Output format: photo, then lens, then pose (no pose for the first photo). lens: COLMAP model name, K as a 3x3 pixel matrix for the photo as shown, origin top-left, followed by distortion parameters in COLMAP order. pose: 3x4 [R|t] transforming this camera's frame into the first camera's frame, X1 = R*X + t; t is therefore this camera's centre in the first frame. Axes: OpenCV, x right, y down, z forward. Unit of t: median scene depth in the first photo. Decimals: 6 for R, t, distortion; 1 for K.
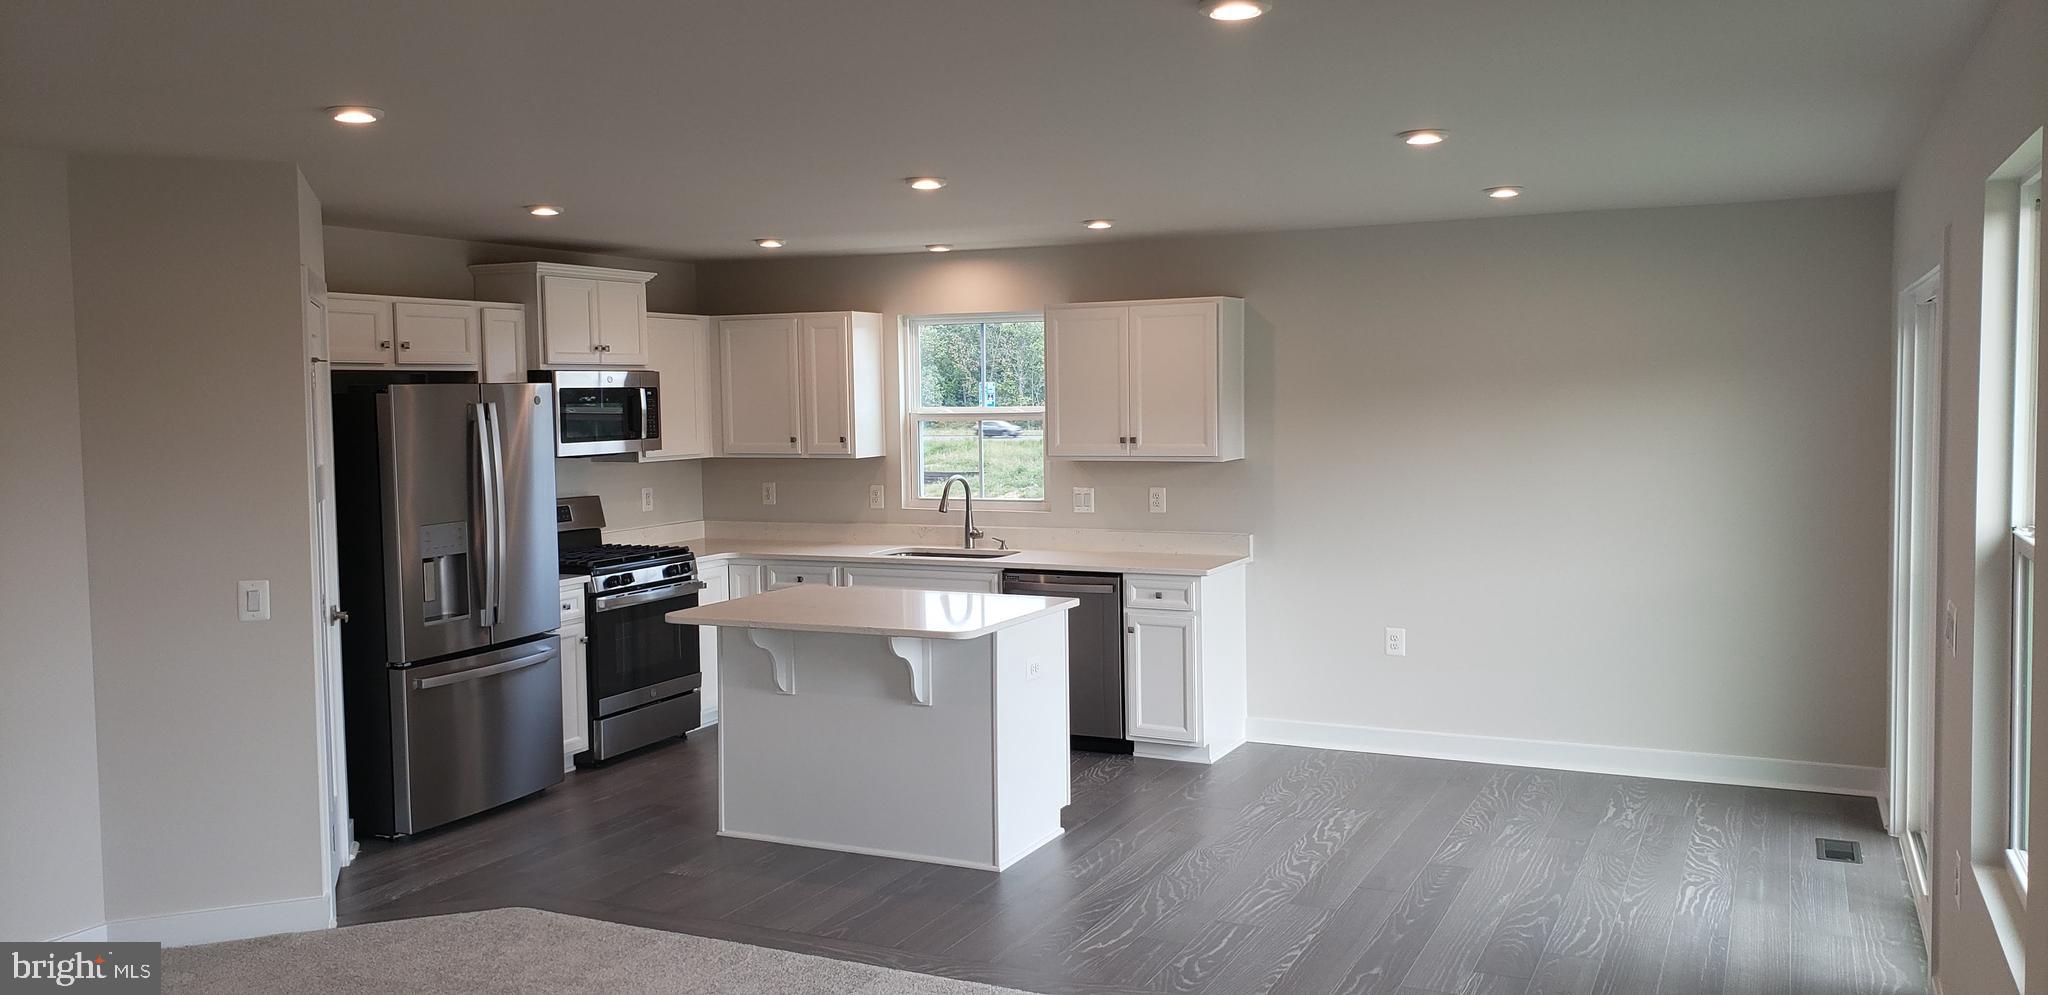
lens RADIAL K [[1527.3, 0, 1024.0], [0, 1527.3, 497.5], [0, 0, 1]] dist [0.050867, -0.002206]
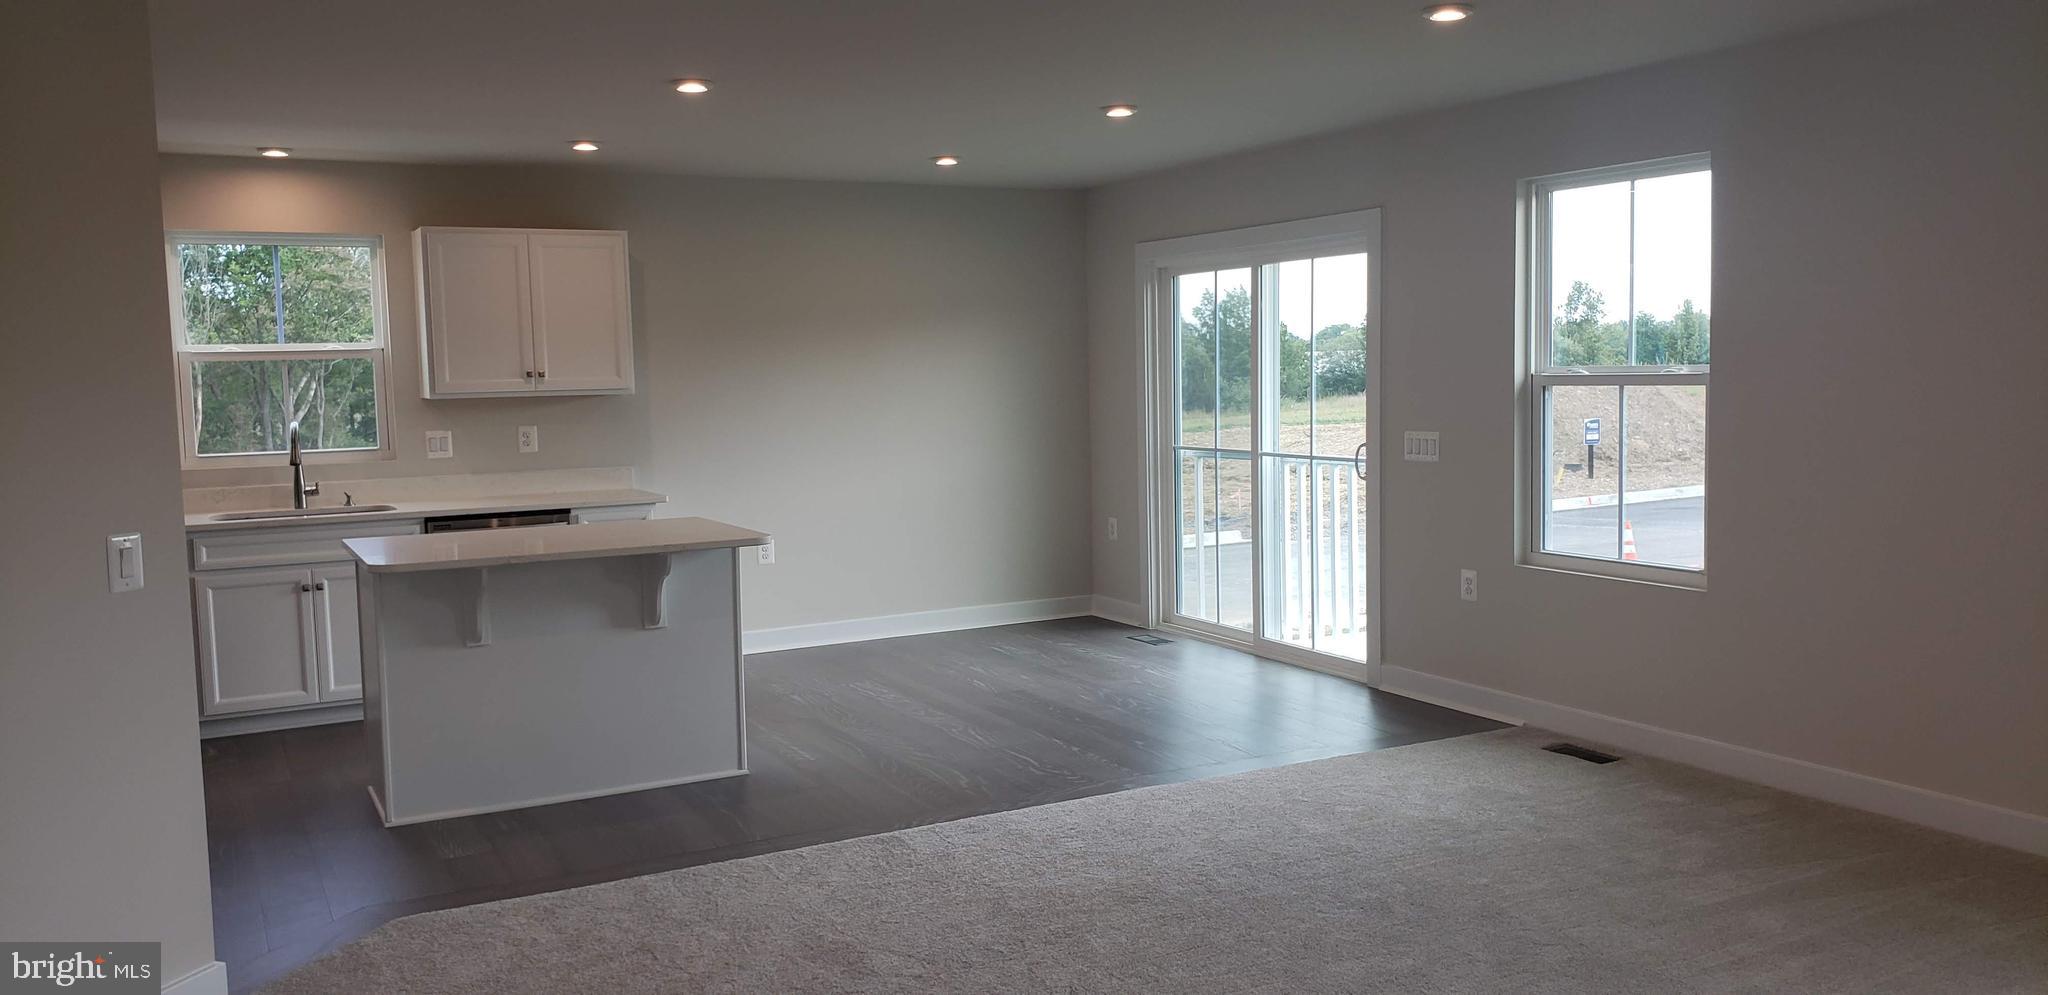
lens RADIAL K [[1527.3, 0, 1024.0], [0, 1527.3, 497.5], [0, 0, 1]] dist [0.050867, -0.002206]
pose [[0.605668, -0.071697, 0.792480, -0.523126], [0.069905, 0.996876, 0.036762, 0.026098], [-0.792641, 0.033133, 0.608788, 0.165276]]
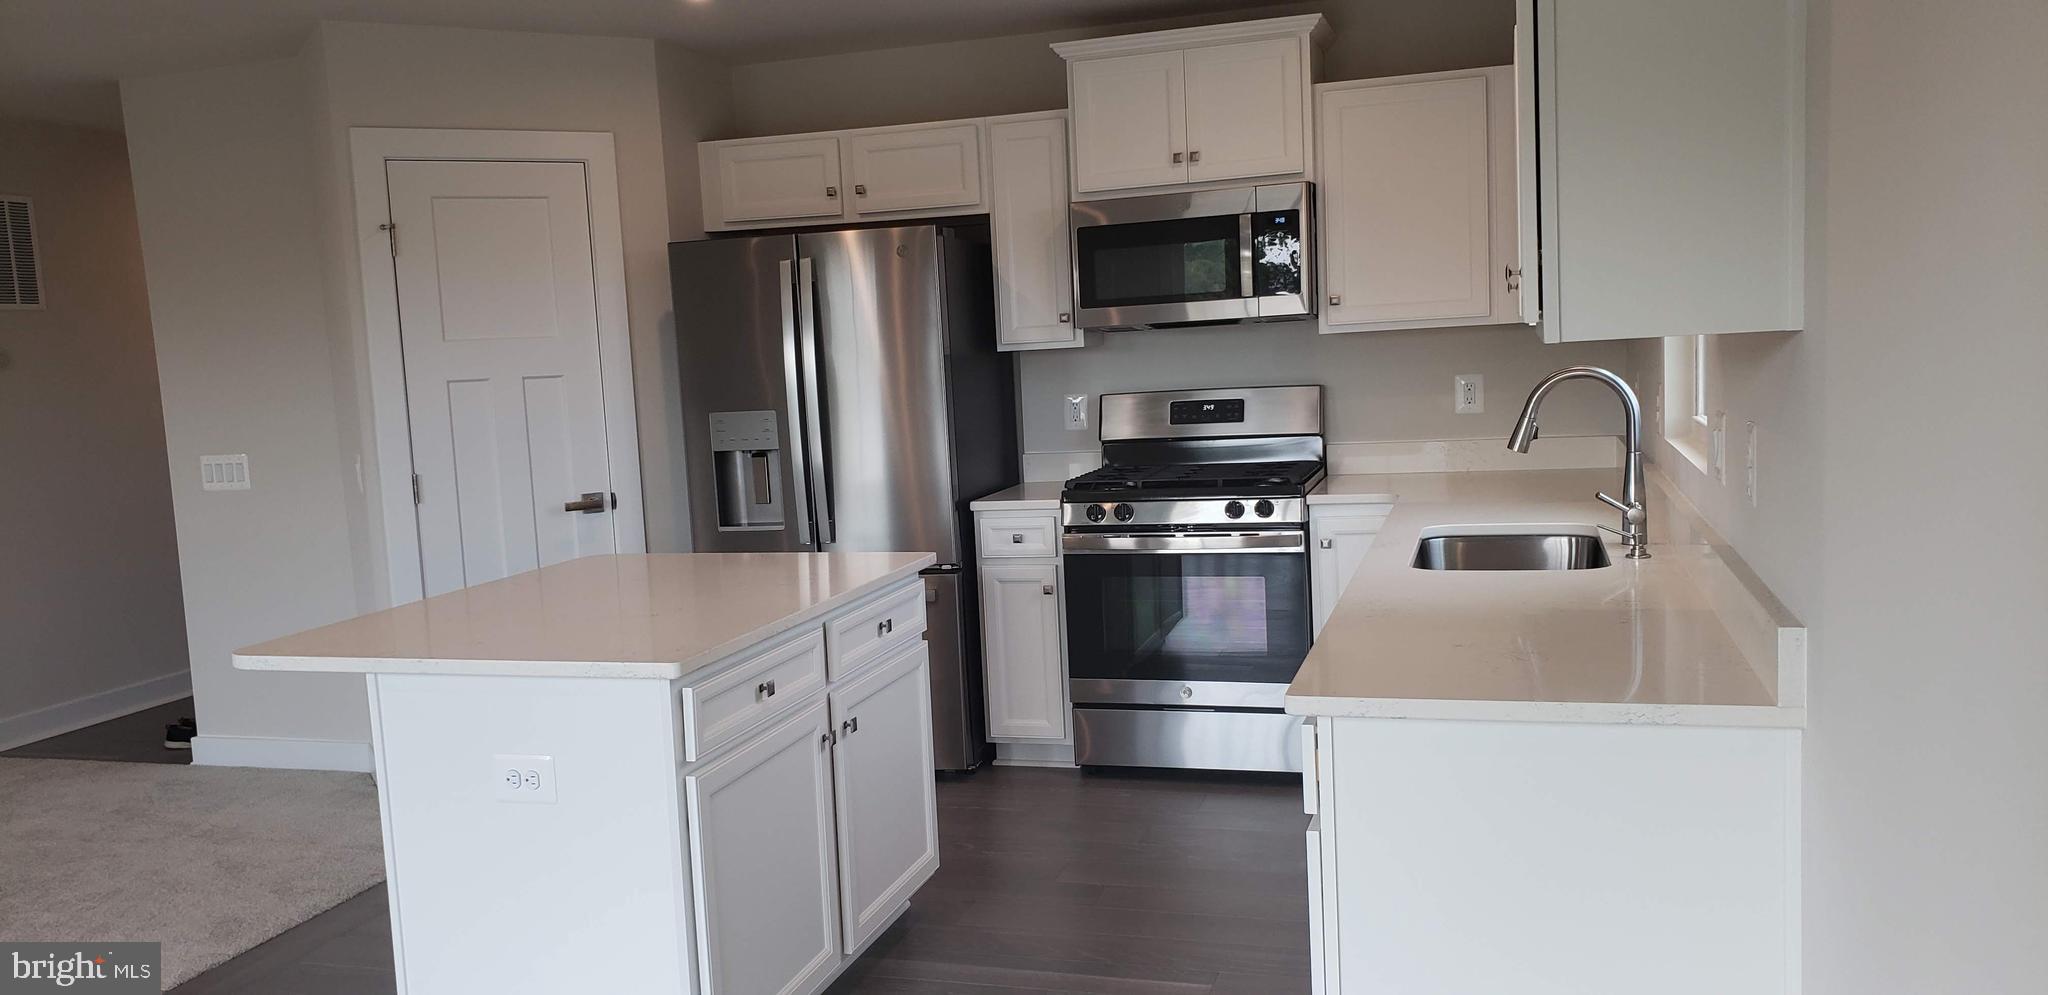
lens RADIAL K [[1527.3, 0, 1024.0], [0, 1527.3, 497.5], [0, 0, 1]] dist [0.050867, -0.002206]
pose [[0.155067, 0.116294, -0.981035, 0.389428], [-0.019987, 0.993213, 0.114579, -0.028336], [0.987702, 0.001840, 0.156339, 0.872727]]
